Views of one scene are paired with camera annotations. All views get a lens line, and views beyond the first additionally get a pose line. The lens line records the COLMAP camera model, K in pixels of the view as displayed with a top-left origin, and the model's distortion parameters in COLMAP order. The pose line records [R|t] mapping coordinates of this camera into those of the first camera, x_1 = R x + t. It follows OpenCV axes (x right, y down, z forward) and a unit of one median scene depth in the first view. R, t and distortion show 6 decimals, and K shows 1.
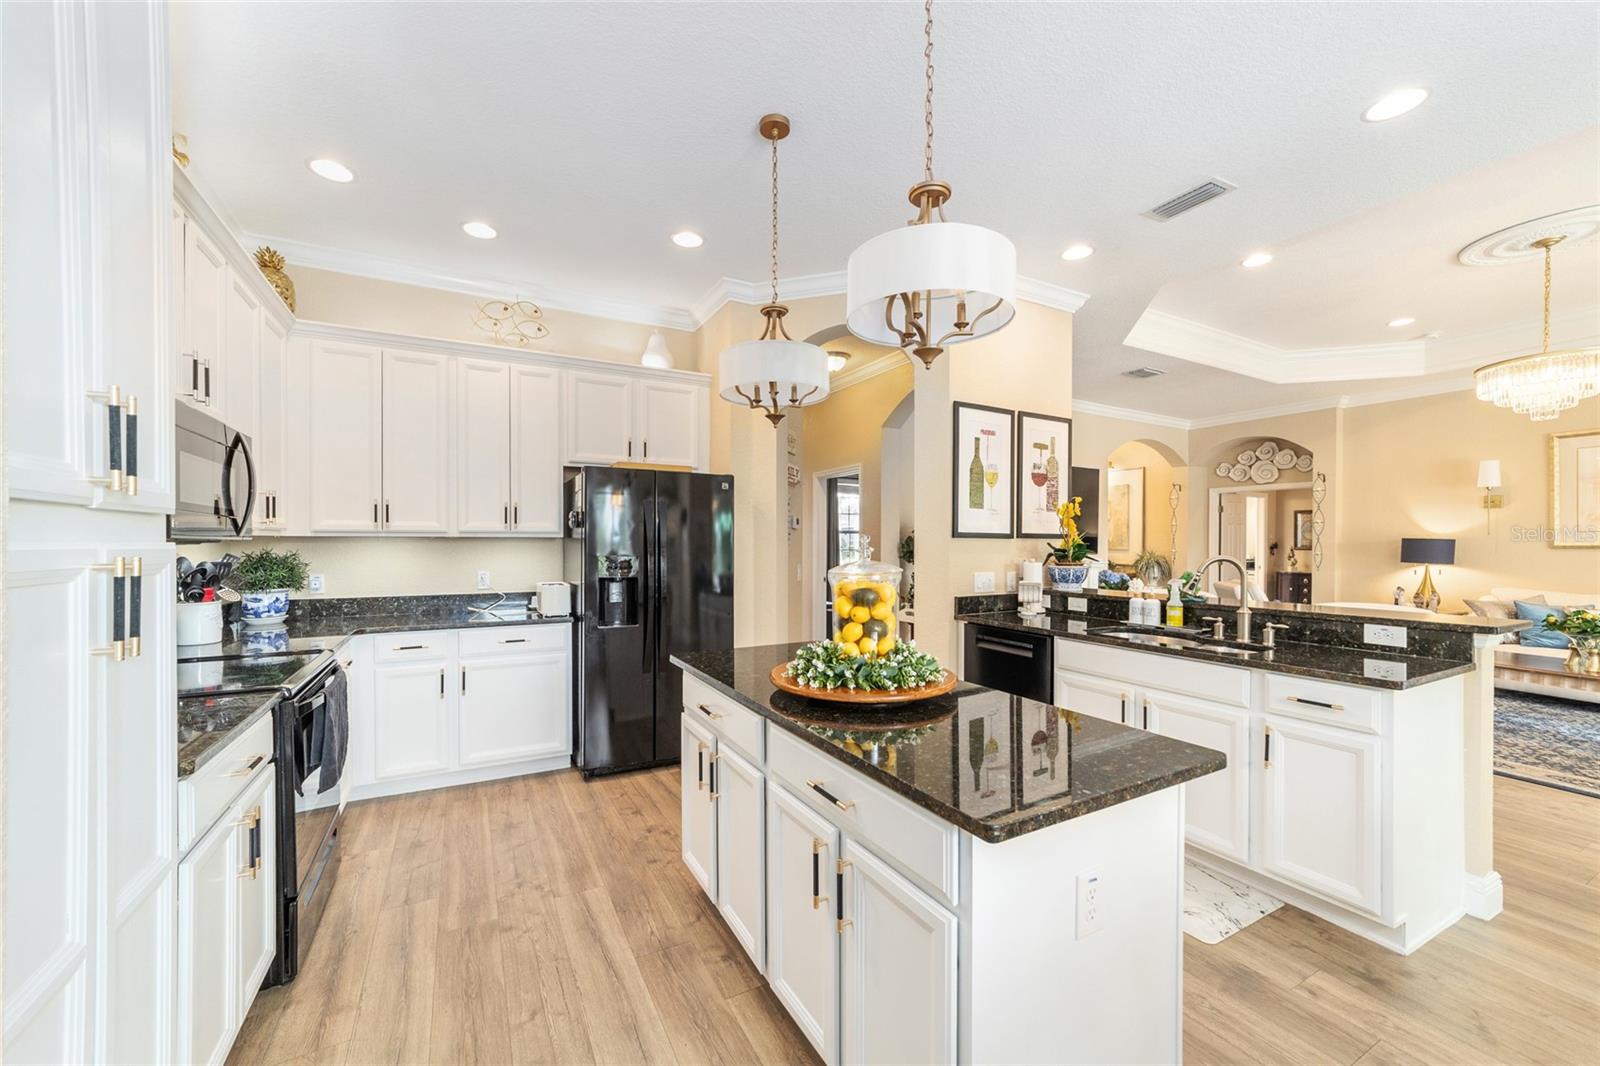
lens RADIAL K [[615.6, 0, 799.4], [0, 615.6, 543.1], [0, 0, 1]] dist [-0.011329, 0.006797]
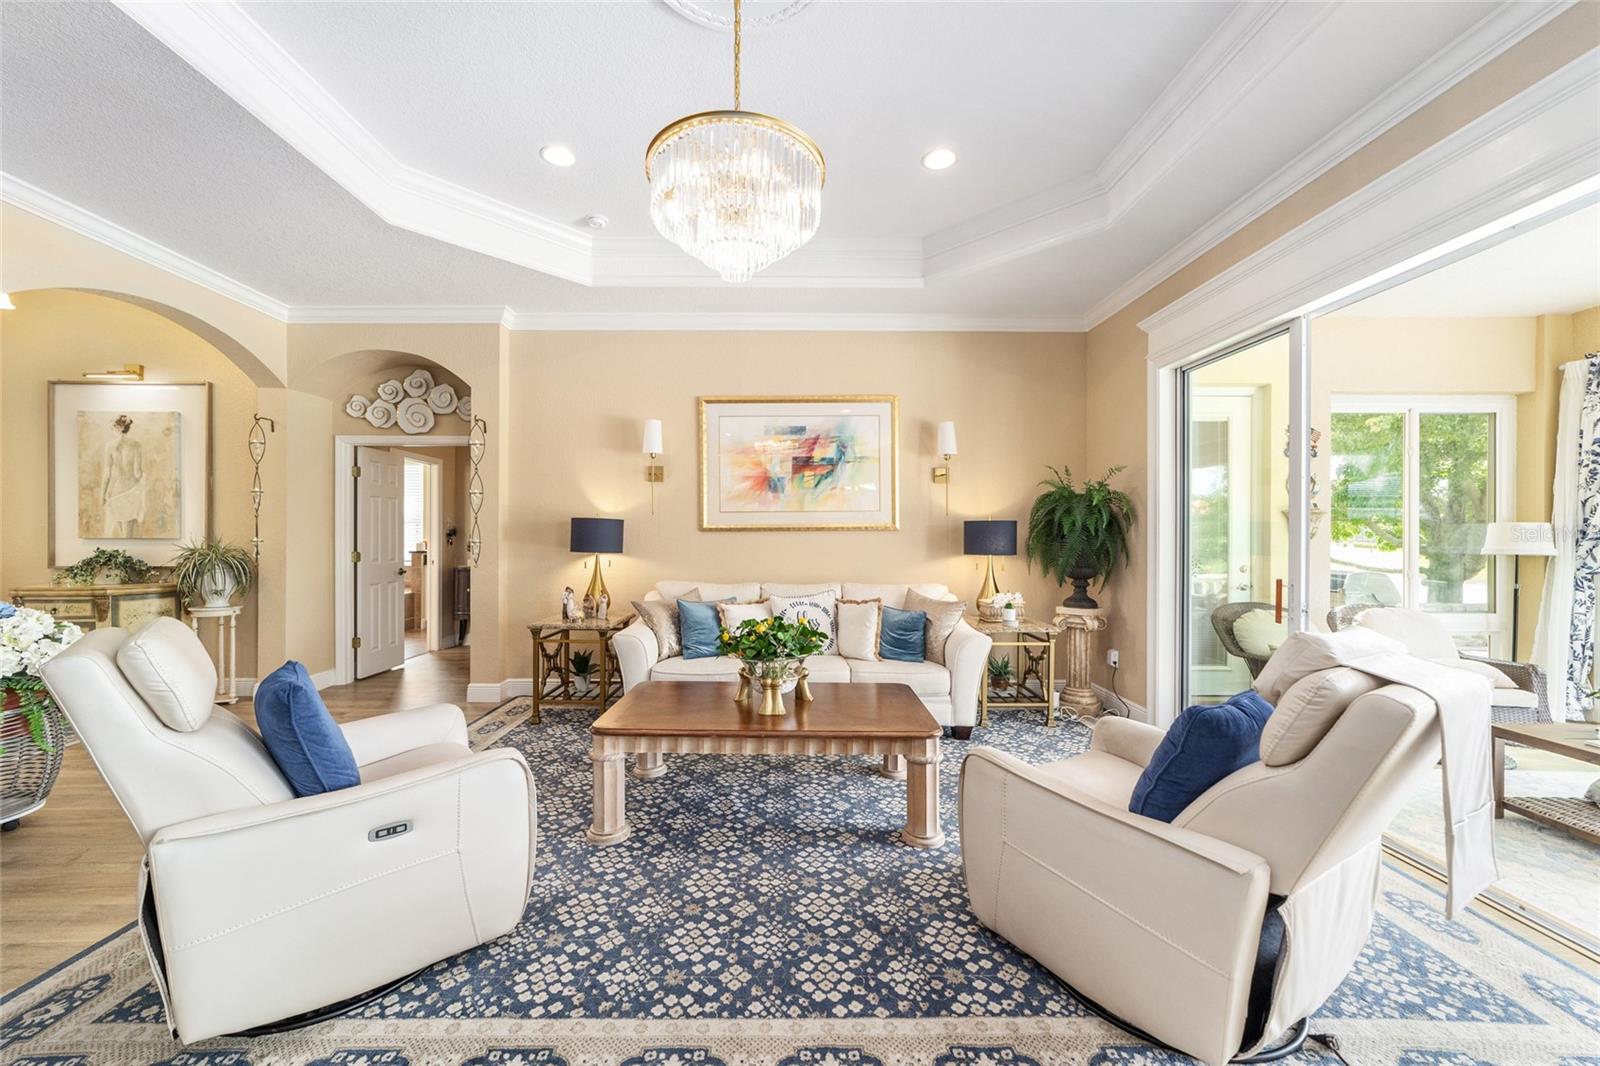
lens RADIAL K [[615.6, 0, 785.7], [0, 615.6, 537.4], [0, 0, 1]] dist [-0.011329, 0.006797]
pose [[0.479270, -0.003839, 0.877659, 0.753645], [0.002112, 0.999993, 0.003221, 0.020480], [-0.877665, 0.000310, 0.479274, 0.695322]]
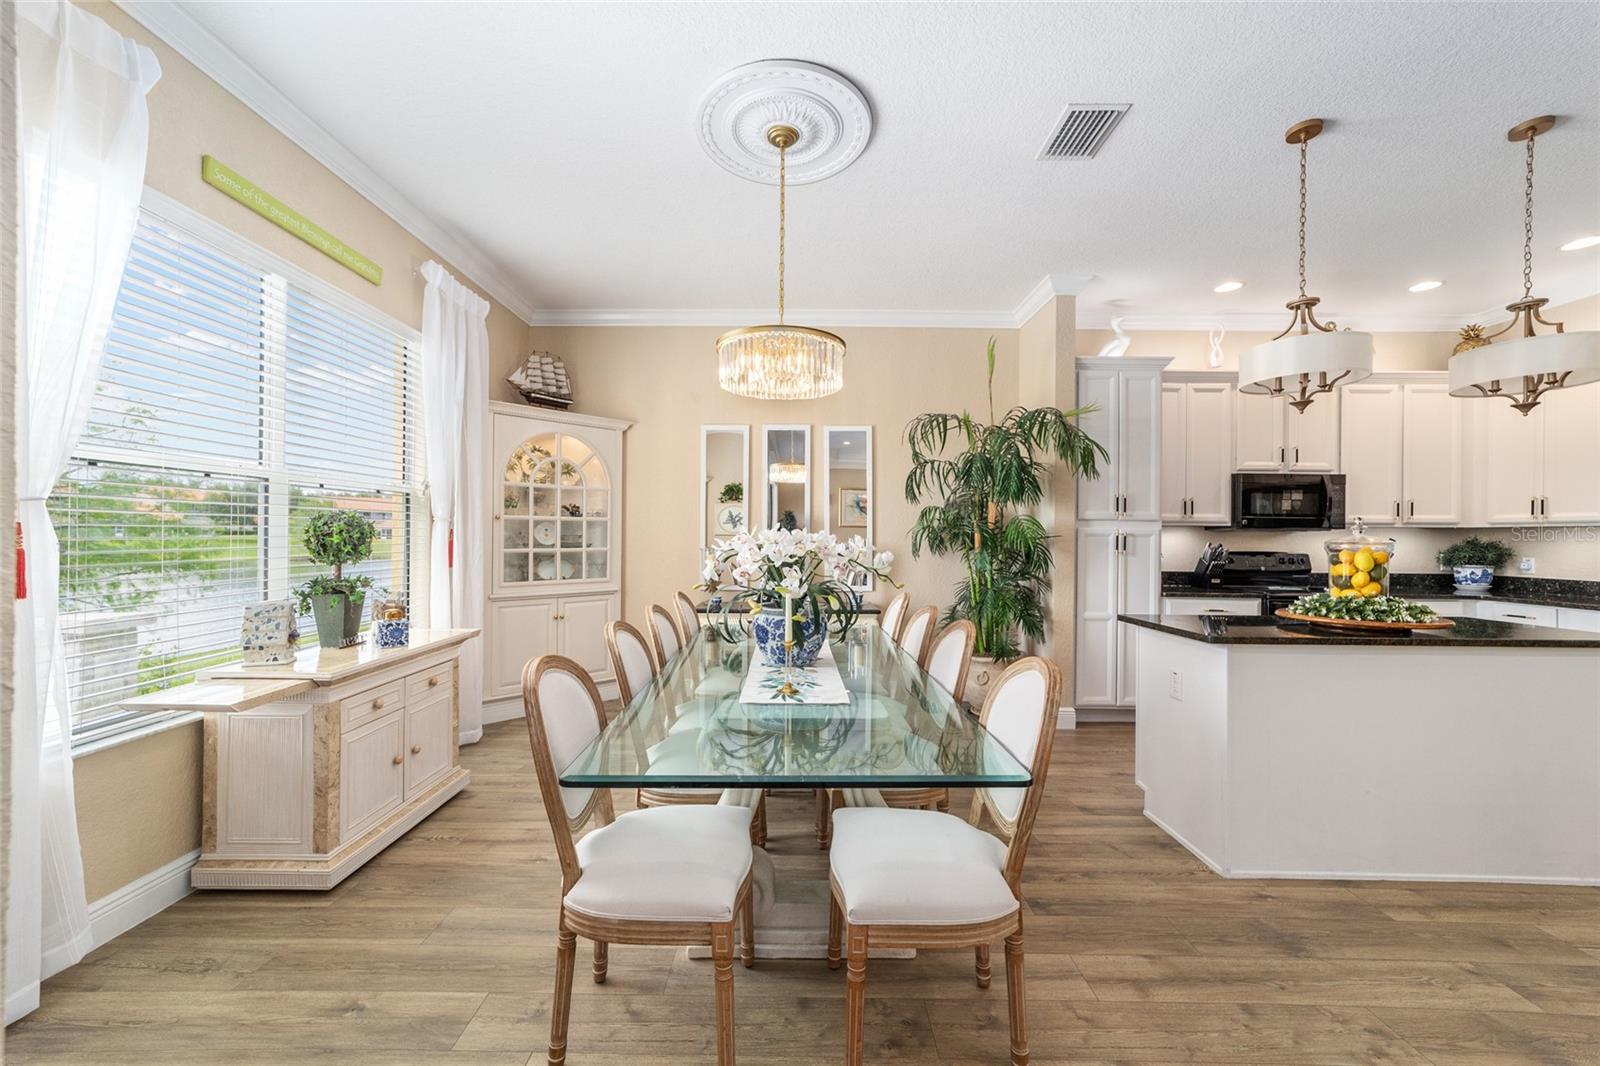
lens RADIAL K [[615.6, 0, 786.5], [0, 615.6, 530.5], [0, 0, 1]] dist [-0.011329, 0.006797]
pose [[-0.486378, -0.013204, -0.873648, 0.882589], [-0.010851, 0.999900, -0.009071, 0.019732], [0.873681, 0.005068, -0.486473, 0.249571]]
